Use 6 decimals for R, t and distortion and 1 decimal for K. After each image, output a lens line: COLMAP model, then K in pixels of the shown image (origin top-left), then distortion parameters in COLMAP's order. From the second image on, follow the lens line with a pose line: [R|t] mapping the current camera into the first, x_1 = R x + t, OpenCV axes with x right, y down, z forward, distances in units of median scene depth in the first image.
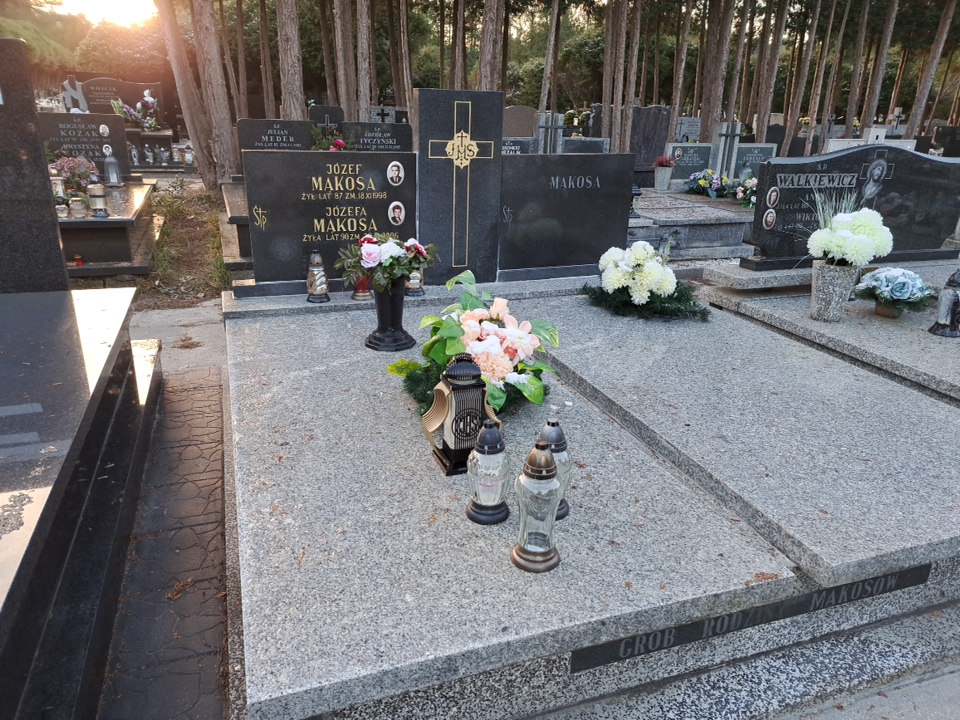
lens RADIAL K [[685.6, 0, 480.0], [0, 685.6, 360.0], [0, 0, 1]] dist [0.074883, -0.102741]
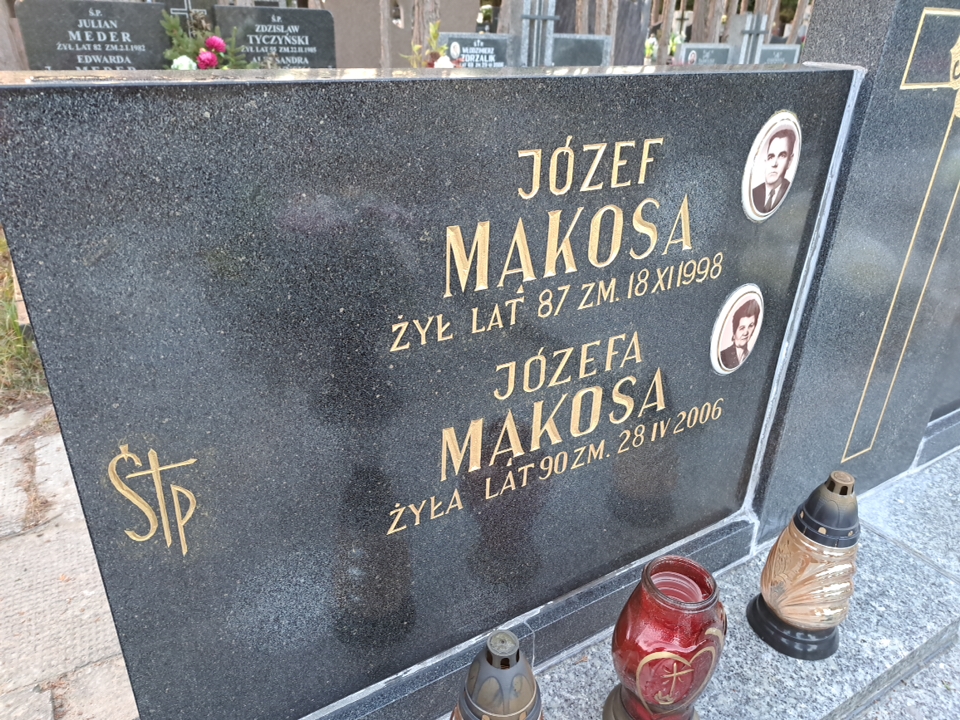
lens RADIAL K [[685.6, 0, 480.0], [0, 685.6, 360.0], [0, 0, 1]] dist [0.074883, -0.102741]
pose [[0.977893, -0.089029, 0.189207, -0.259329], [0.065726, 0.989842, 0.126064, -0.242701], [-0.198509, -0.110841, 0.973811, 0.792373]]
